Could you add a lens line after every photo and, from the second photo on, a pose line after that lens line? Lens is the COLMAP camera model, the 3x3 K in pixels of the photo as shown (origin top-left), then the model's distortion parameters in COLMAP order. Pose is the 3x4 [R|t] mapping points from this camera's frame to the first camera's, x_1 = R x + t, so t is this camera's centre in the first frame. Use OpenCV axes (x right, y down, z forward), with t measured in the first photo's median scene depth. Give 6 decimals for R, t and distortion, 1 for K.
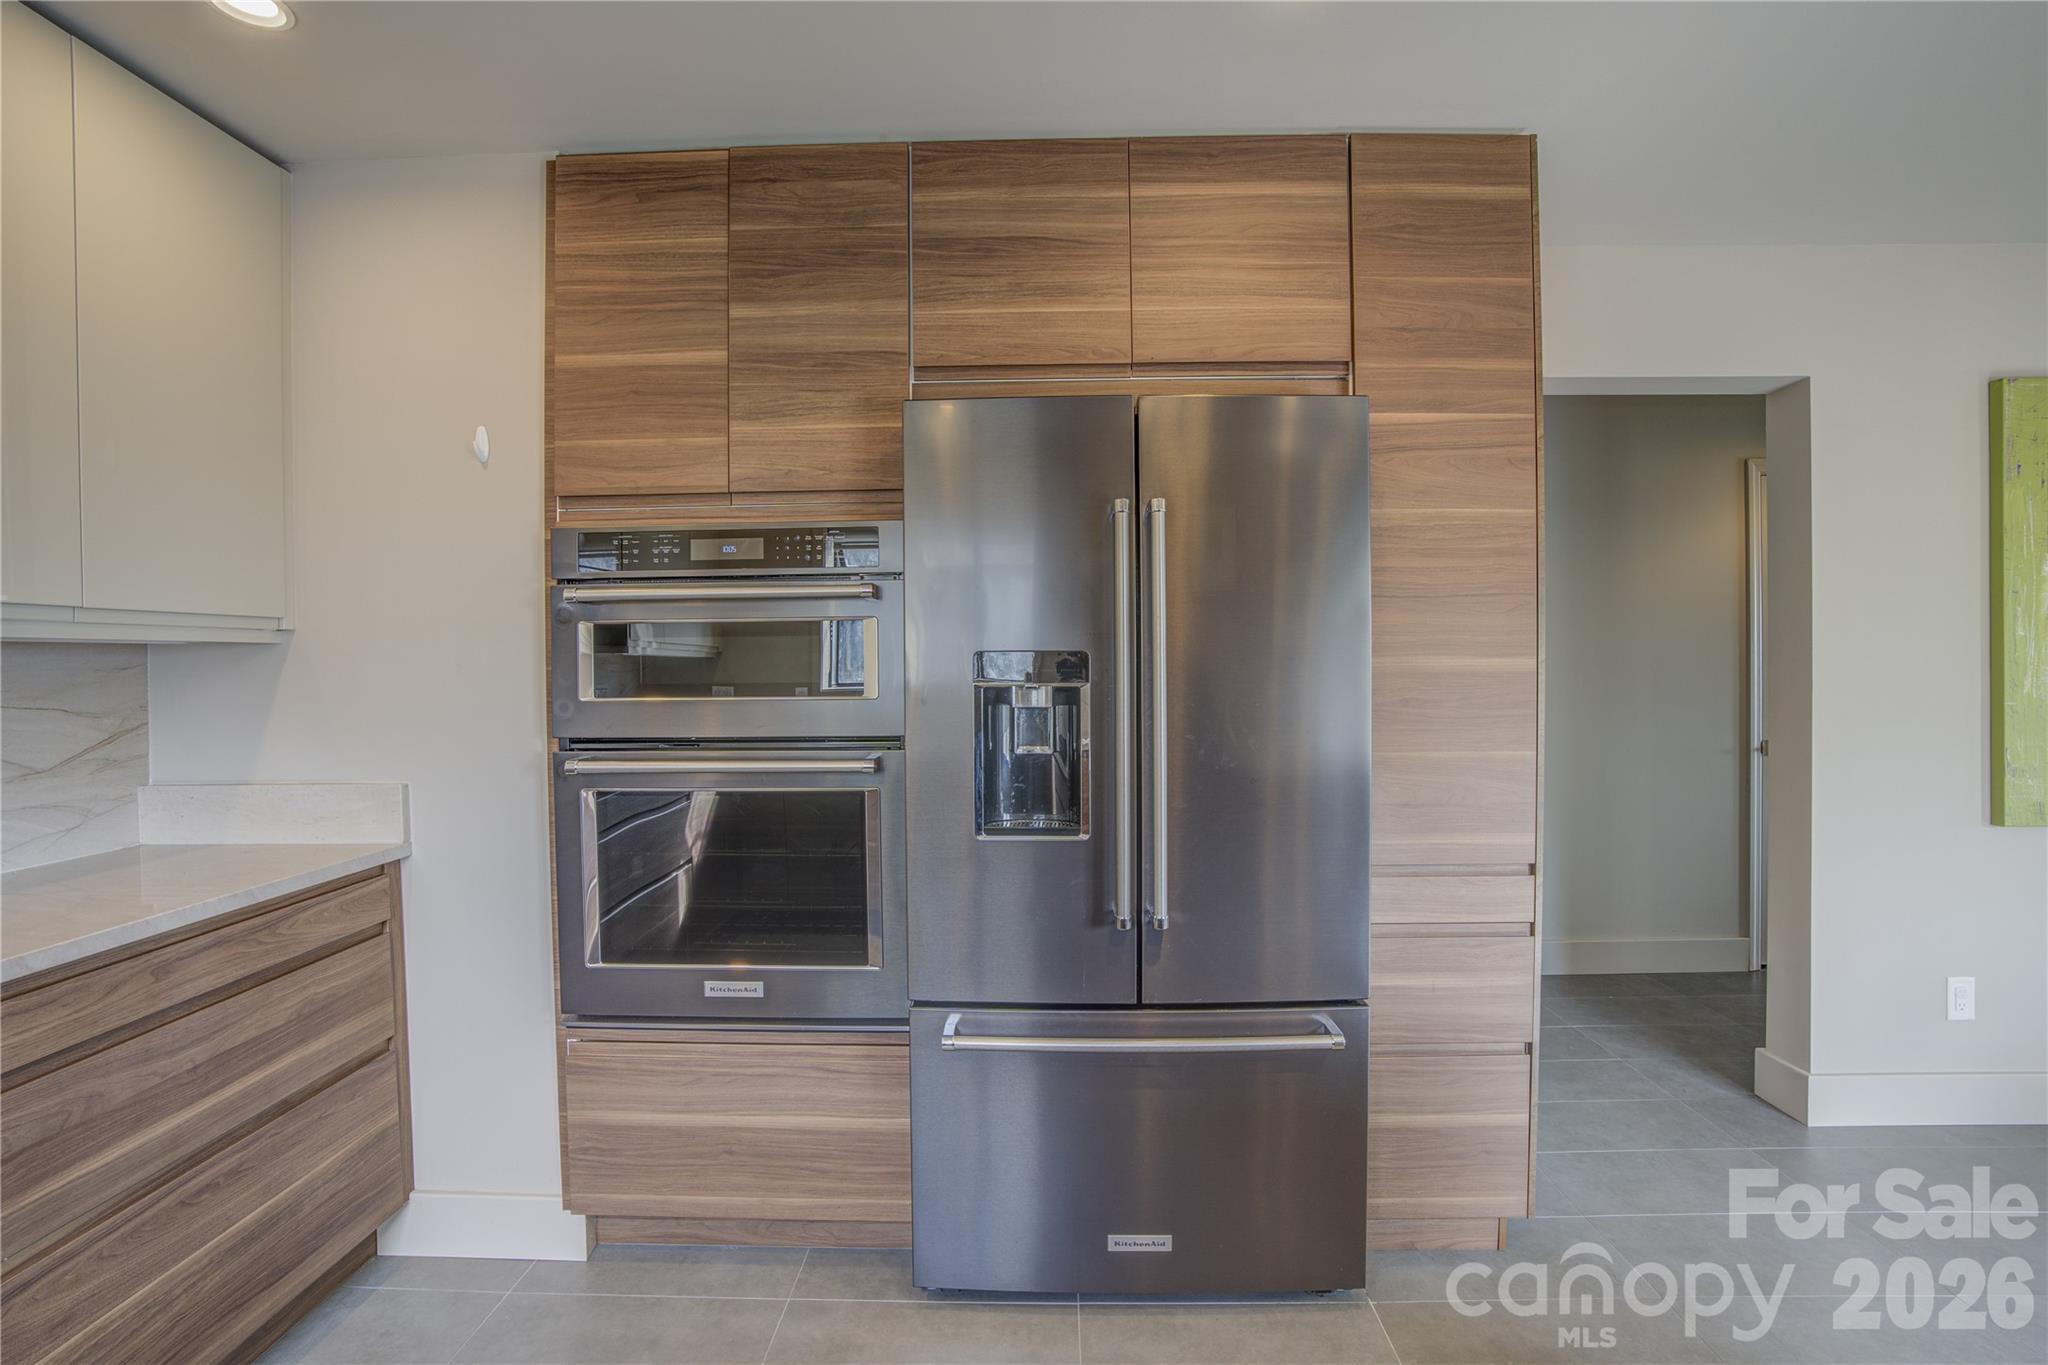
lens RADIAL K [[997.3, 0, 1019.5], [0, 997.3, 674.4], [0, 0, 1]] dist [-0.073374, 0.033717]
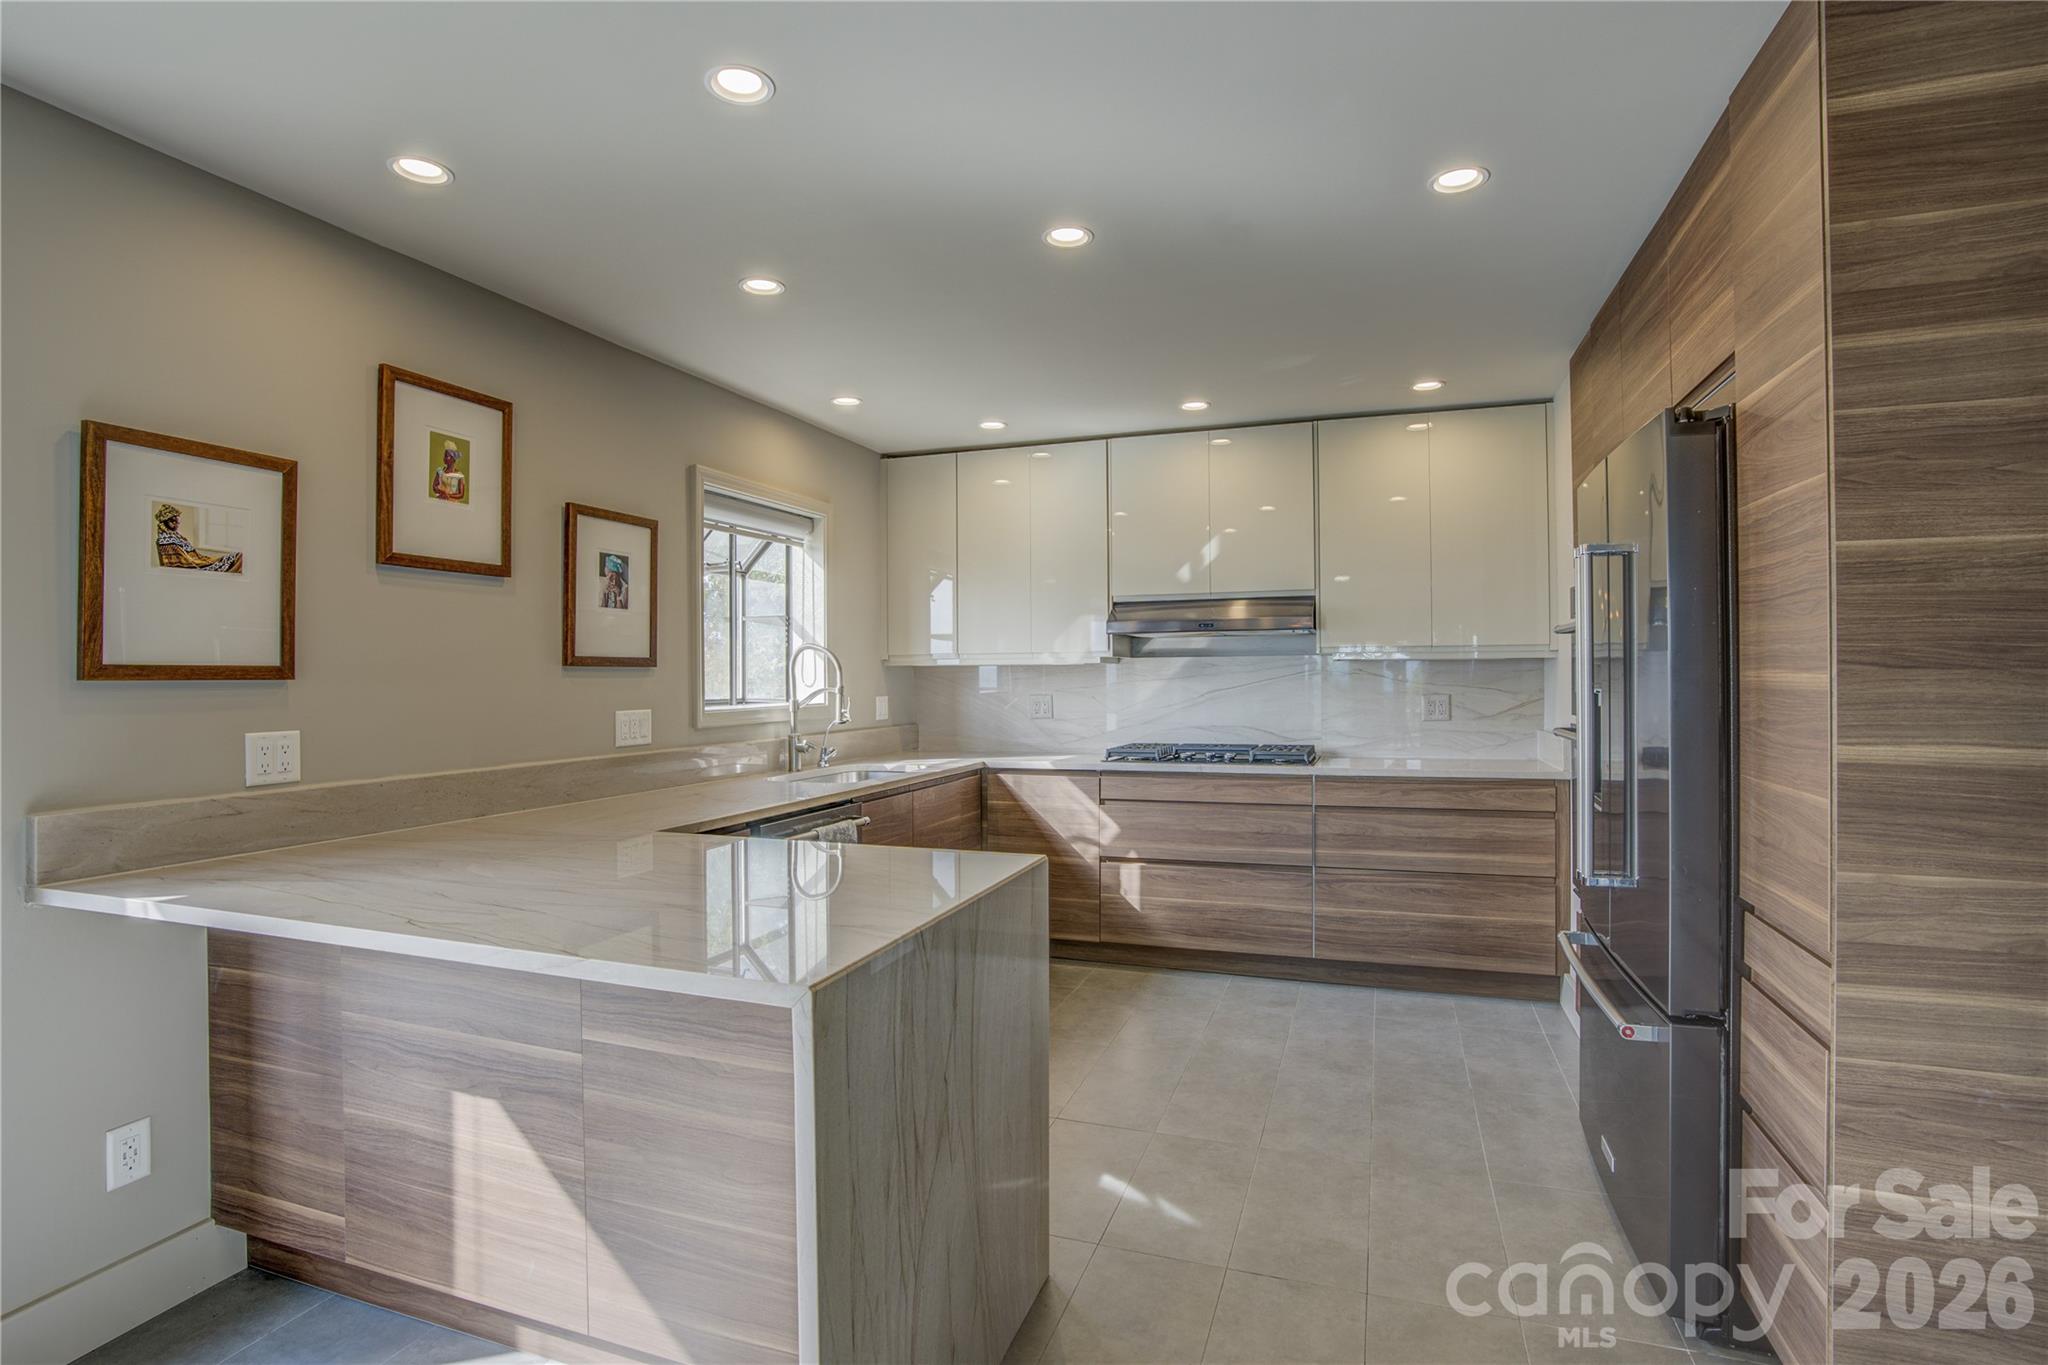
lens RADIAL K [[997.3, 0, 1019.5], [0, 997.3, 674.4], [0, 0, 1]] dist [-0.073374, 0.033717]
pose [[-0.304217, 0.013071, -0.952513, 1.463811], [-0.004982, 0.999870, 0.015312, -0.025756], [0.952590, 0.009404, -0.304113, 0.645429]]
